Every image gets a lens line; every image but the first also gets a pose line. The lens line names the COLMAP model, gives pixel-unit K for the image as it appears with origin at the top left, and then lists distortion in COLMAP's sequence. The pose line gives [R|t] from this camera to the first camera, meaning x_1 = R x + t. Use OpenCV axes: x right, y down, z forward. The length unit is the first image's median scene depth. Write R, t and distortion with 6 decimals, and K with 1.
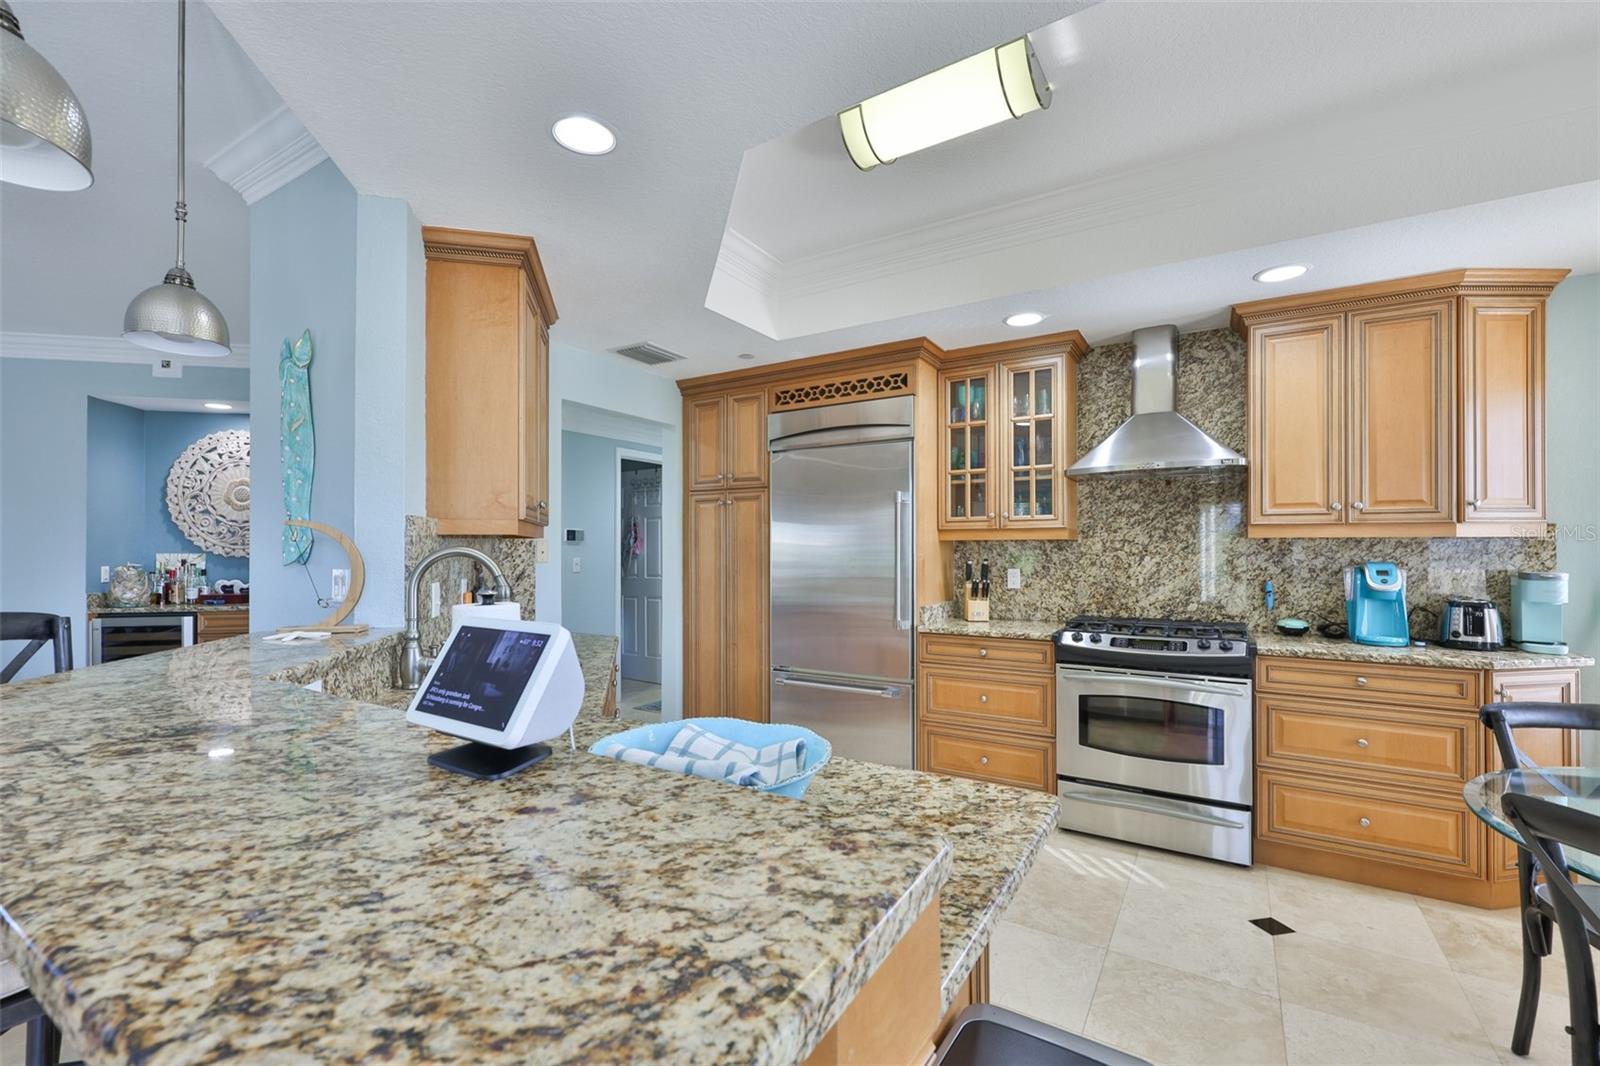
lens RADIAL K [[685.8, 0, 785.1], [0, 685.8, 545.8], [0, 0, 1]] dist [0.001285, -0.000336]
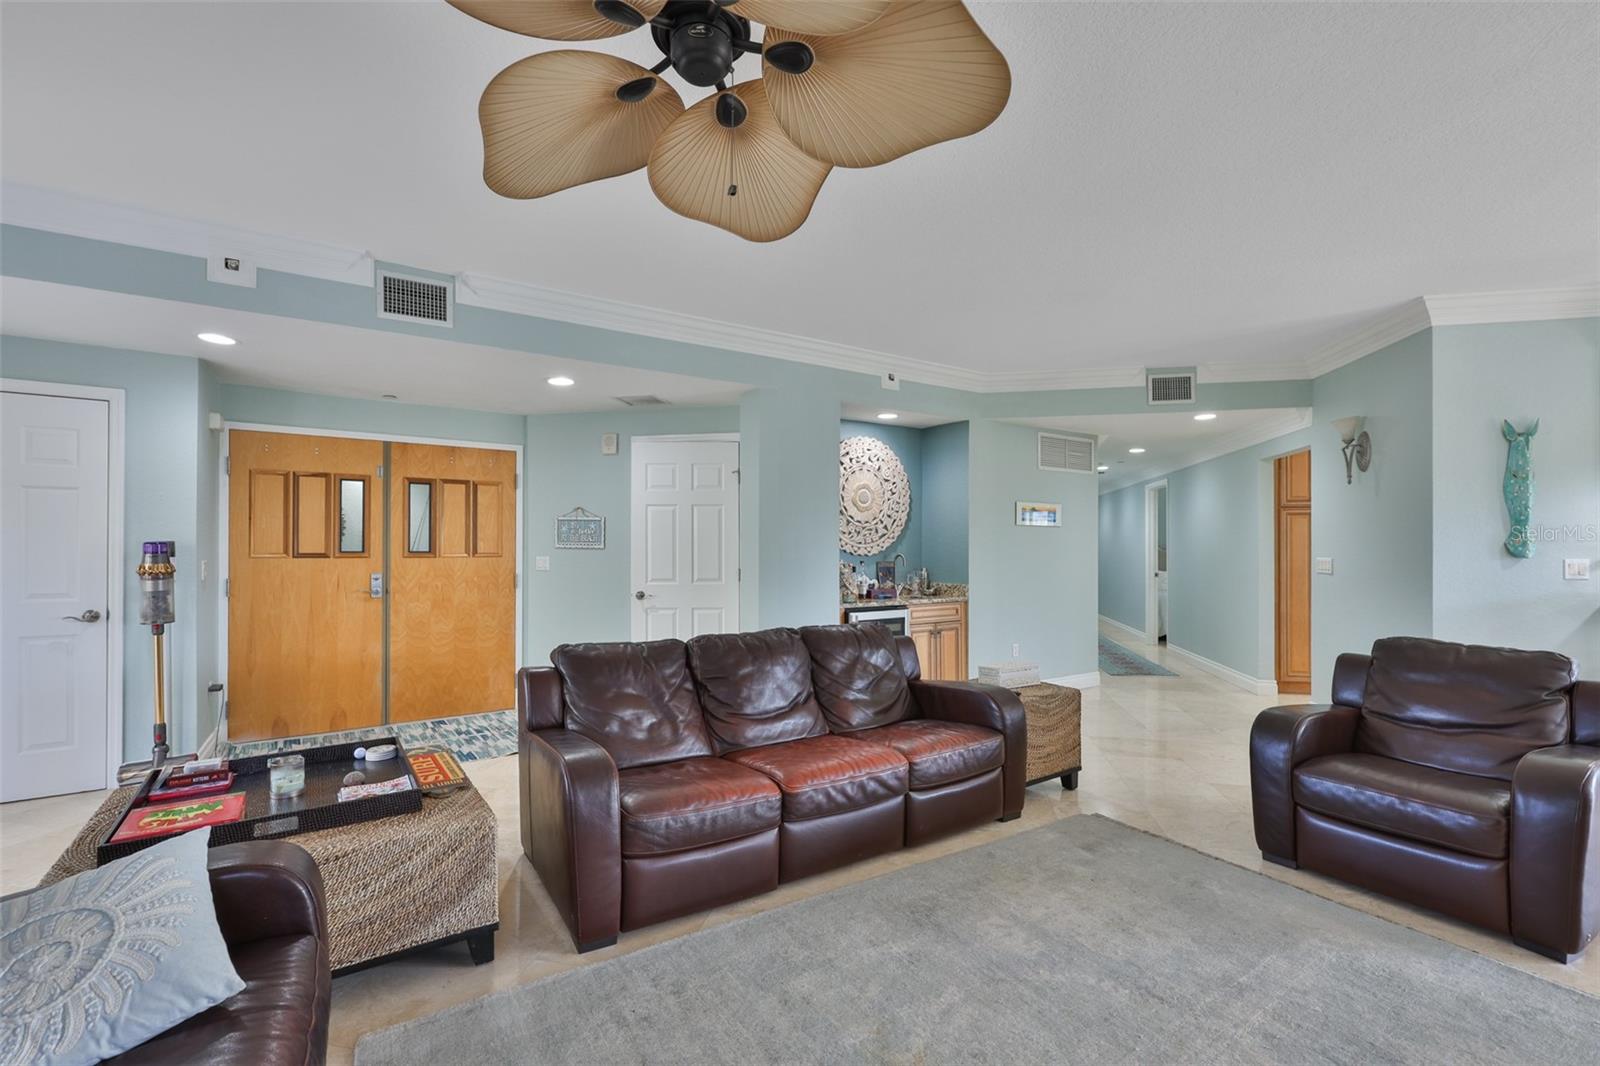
lens RADIAL K [[697.6, 0, 796.9], [0, 697.6, 547.0], [0, 0, 1]] dist [0.001462, 0.000094]
pose [[0.933955, 0.002036, 0.357385, -2.014810], [-0.002515, 0.999996, 0.000877, 0.004789], [-0.357382, -0.001718, 0.933957, 0.028983]]
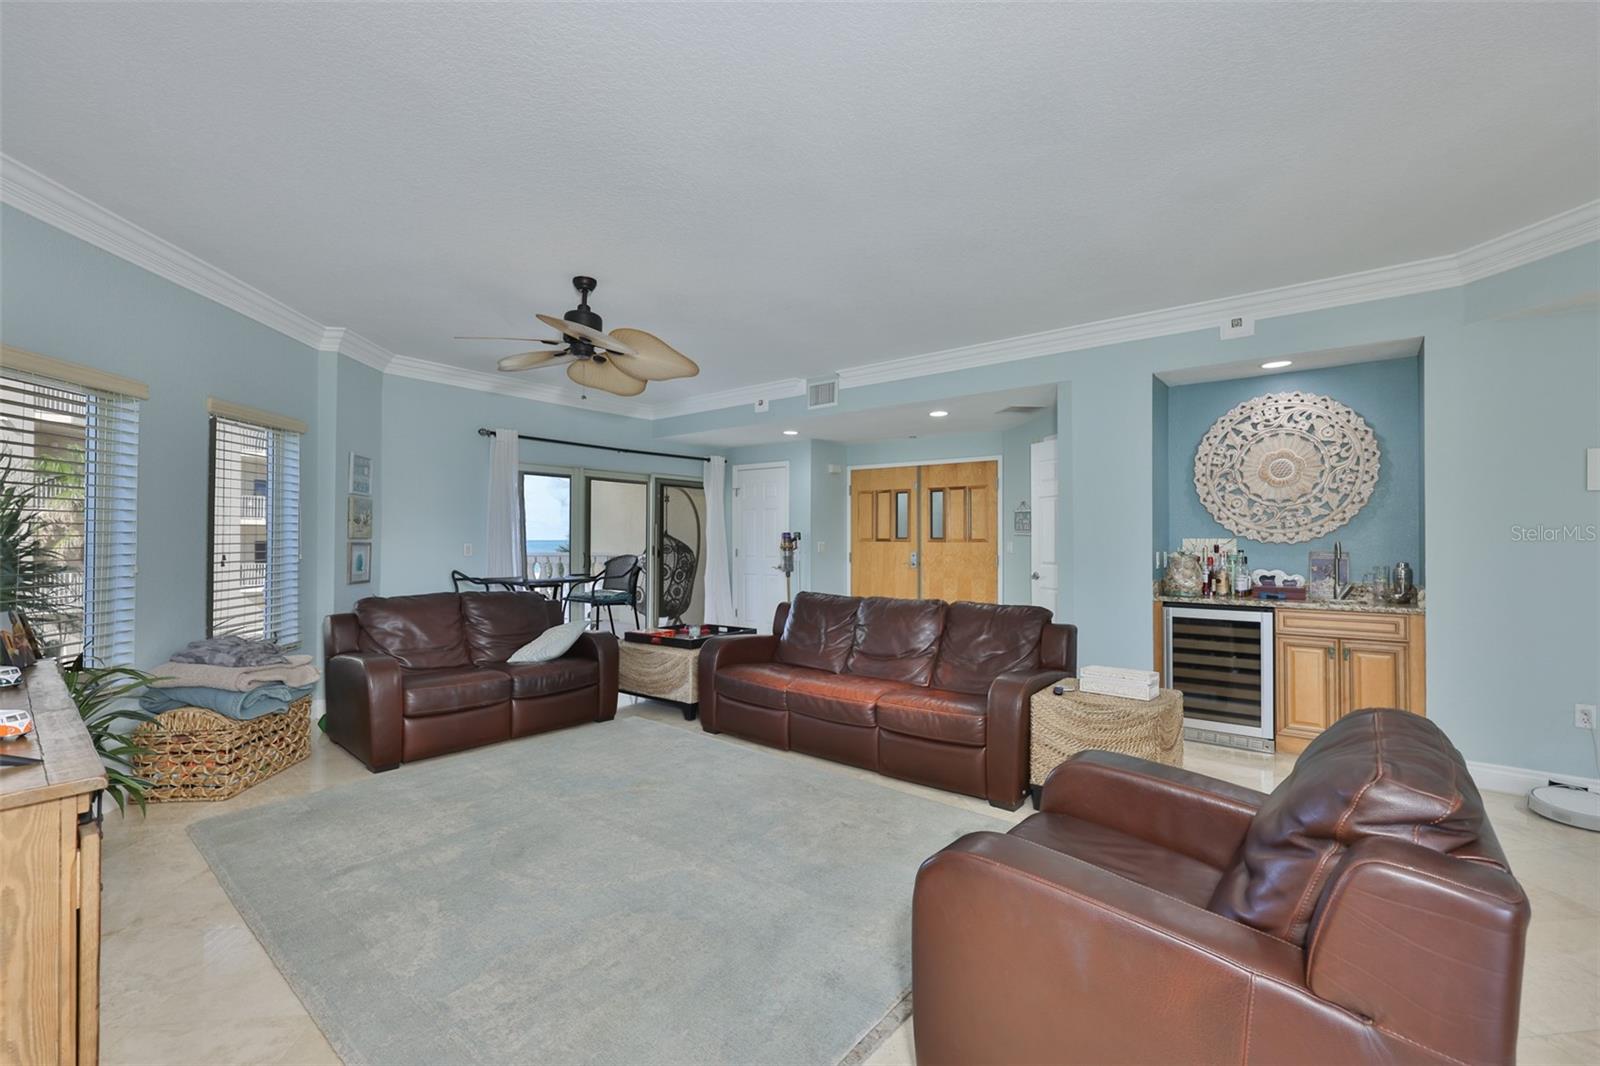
lens RADIAL K [[684.7, 0, 804.8], [0, 684.7, 533.5], [0, 0, 1]] dist [-0.002812, -0.000013]
pose [[0.641999, -0.003607, -0.766697, -0.823482], [0.004518, 0.999989, -0.000921, 0.004582], [0.766692, -0.002872, 0.642009, 0.017526]]
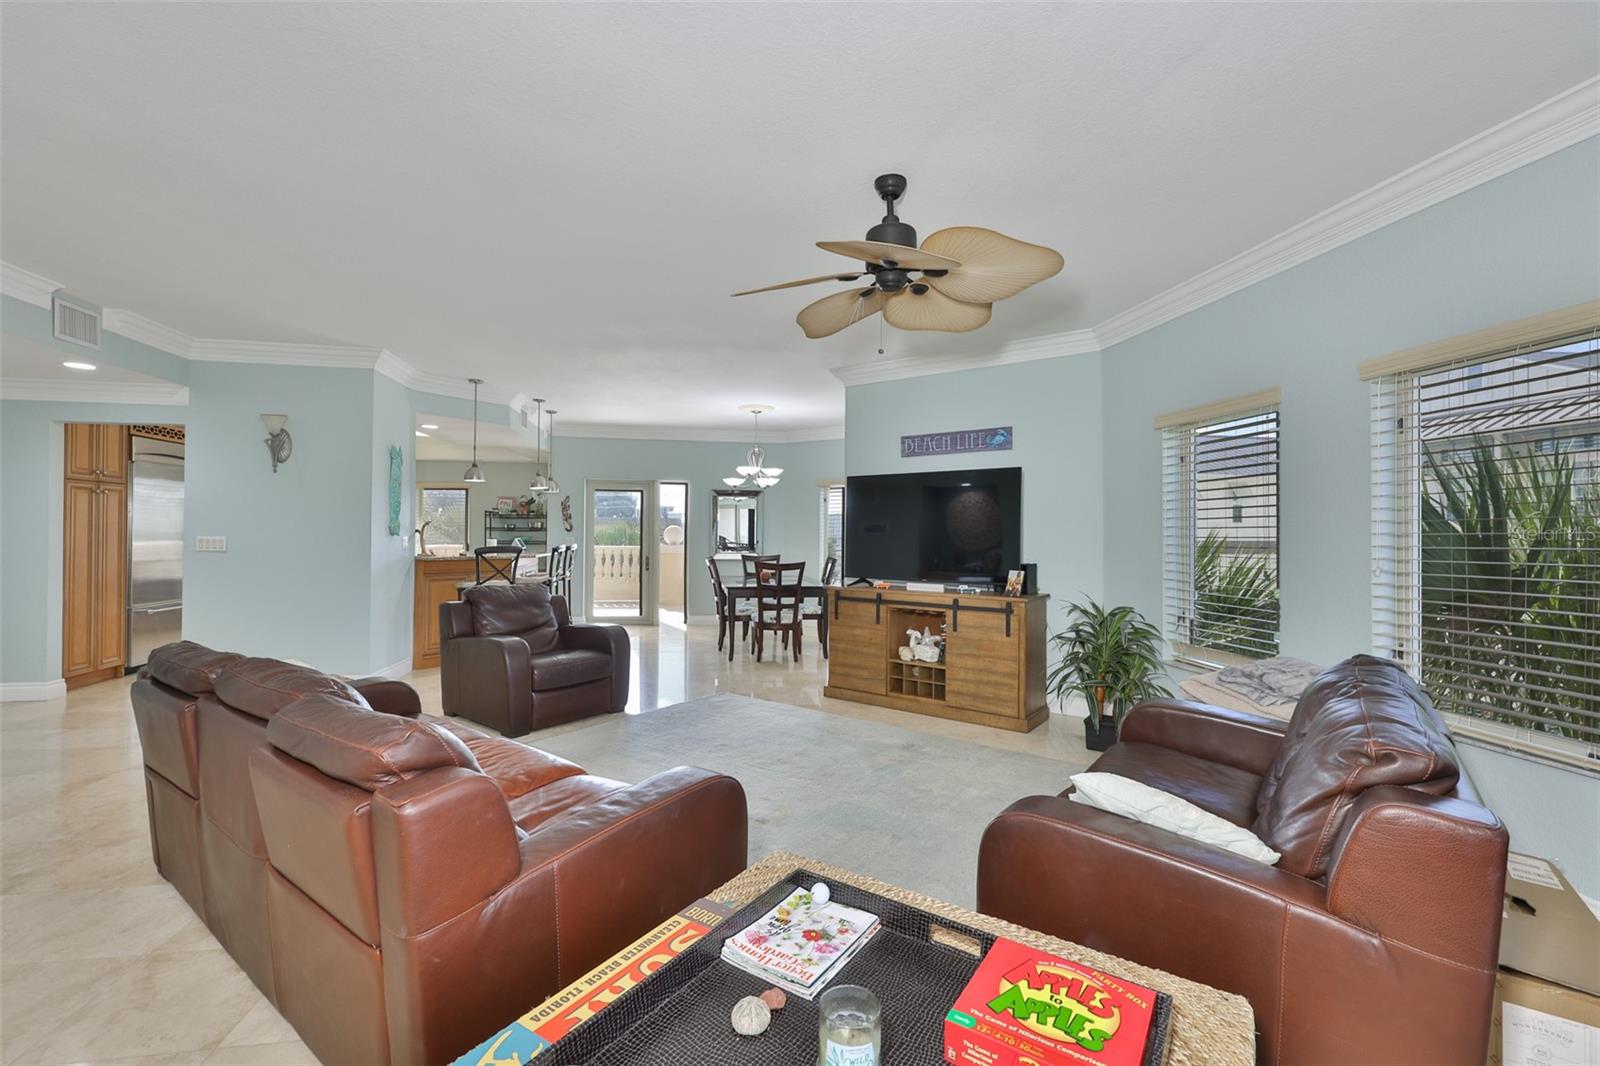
lens RADIAL K [[677.9, 0, 789.8], [0, 677.9, 536.2], [0, 0, 1]] dist [0.014583, -0.004319]
pose [[-0.664916, -0.007892, 0.746877, -2.449980], [-0.015197, 0.999880, -0.002964, 0.011817], [-0.746764, -0.013321, -0.664956, 1.088930]]
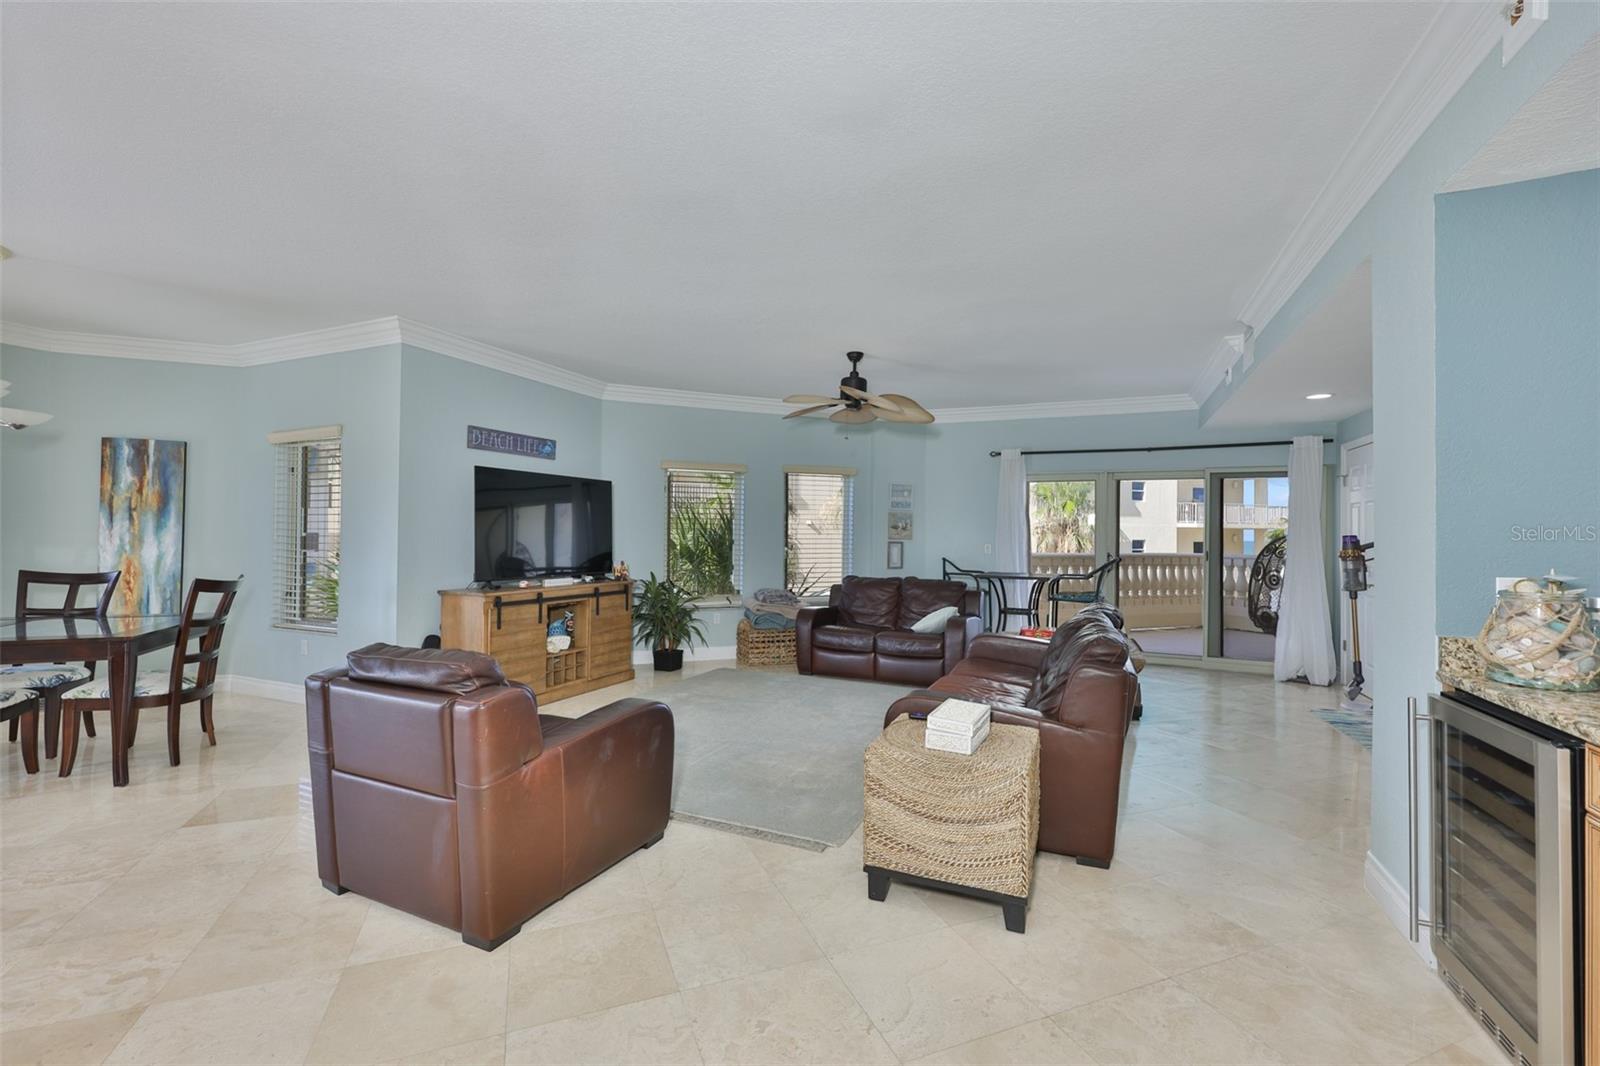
lens RADIAL K [[680.9, 0, 797.4], [0, 680.9, 529.9], [0, 0, 1]] dist [-0.002487, -0.000179]
pose [[-0.583815, -0.013281, -0.811778, -0.573557], [-0.003243, 0.999896, -0.014026, 0.012494], [0.811880, -0.005556, -0.583798, 1.270990]]
